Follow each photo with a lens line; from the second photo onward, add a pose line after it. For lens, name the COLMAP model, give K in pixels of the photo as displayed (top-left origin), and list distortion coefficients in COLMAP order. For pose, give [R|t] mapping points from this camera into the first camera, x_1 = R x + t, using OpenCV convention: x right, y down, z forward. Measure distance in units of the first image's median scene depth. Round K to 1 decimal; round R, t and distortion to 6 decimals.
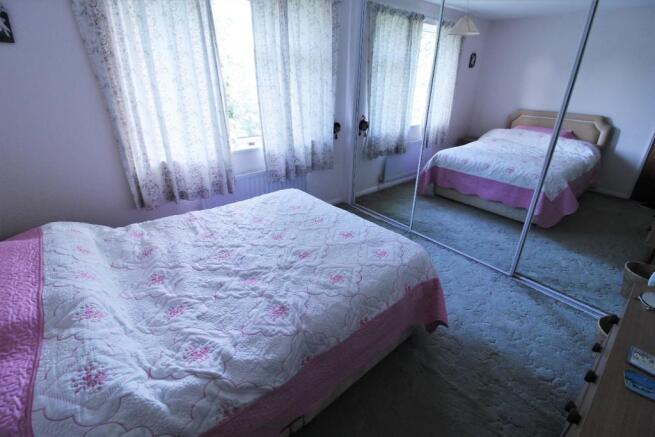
lens RADIAL K [[305.3, 0, 330.4], [0, 305.3, 210.5], [0, 0, 1]] dist [-0.012318, -0.000869]
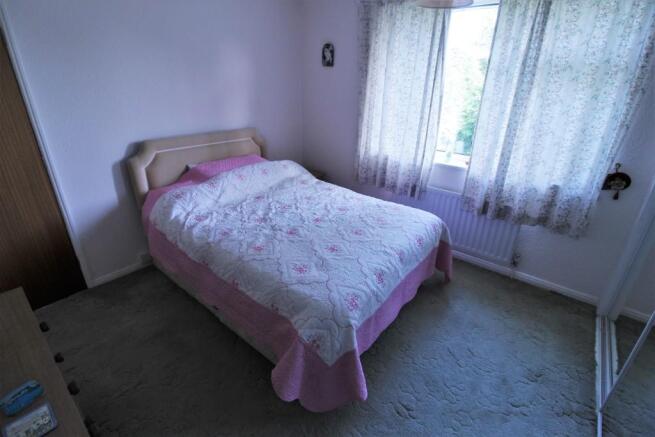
lens RADIAL K [[305.3, 0, 330.4], [0, 305.3, 210.5], [0, 0, 1]] dist [-0.012318, -0.000869]
pose [[0.174561, 0.371970, -0.911684, 0.847404], [-0.417111, 0.866654, 0.273733, -0.271928], [0.891934, 0.332491, 0.306436, 0.631233]]
